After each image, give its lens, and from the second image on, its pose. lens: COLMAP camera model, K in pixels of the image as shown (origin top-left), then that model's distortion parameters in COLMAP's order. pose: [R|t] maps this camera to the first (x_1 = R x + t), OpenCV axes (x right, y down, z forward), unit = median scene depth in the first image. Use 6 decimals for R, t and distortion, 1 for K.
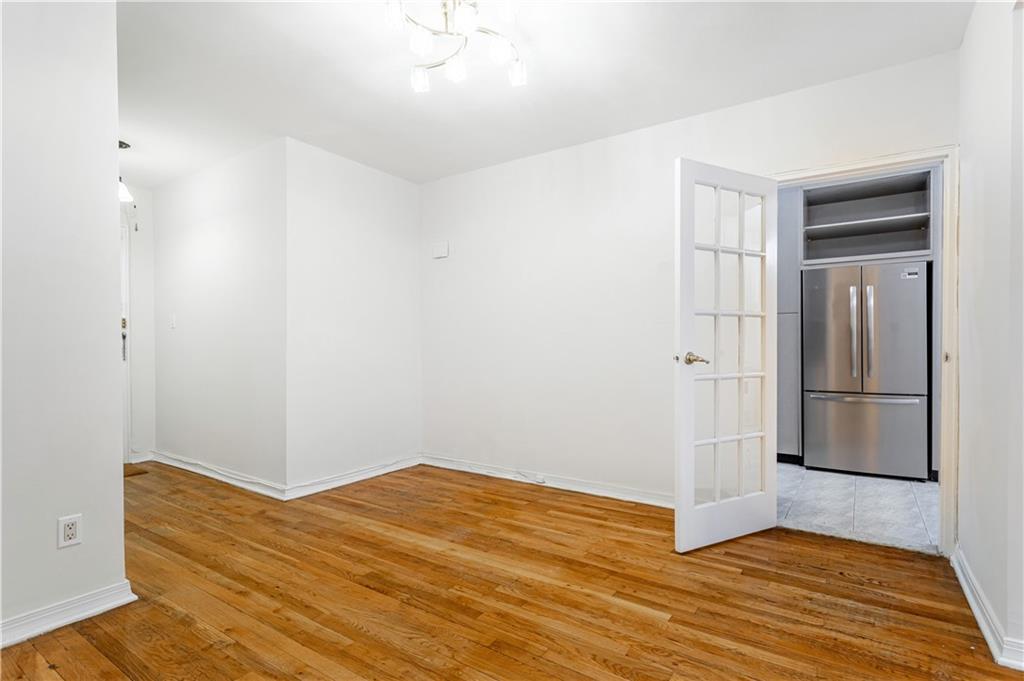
lens RADIAL K [[497.3, 0, 519.5], [0, 497.3, 340.9], [0, 0, 1]] dist [-0.001510, 0.003789]
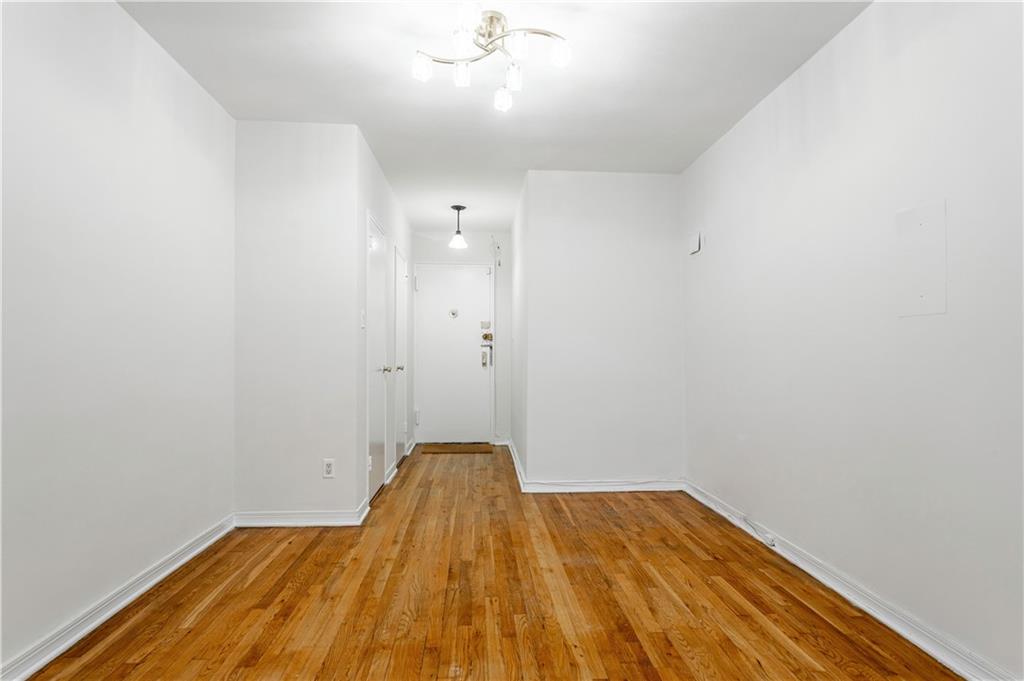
lens RADIAL K [[541.4, 0, 519.0], [0, 541.4, 331.7], [0, 0, 1]] dist [-0.000386, 0.000893]
pose [[0.603978, -0.029144, -0.796468, 0.680069], [0.001977, 0.999383, -0.035070, 0.000499], [0.796998, 0.019607, 0.603663, 0.326675]]
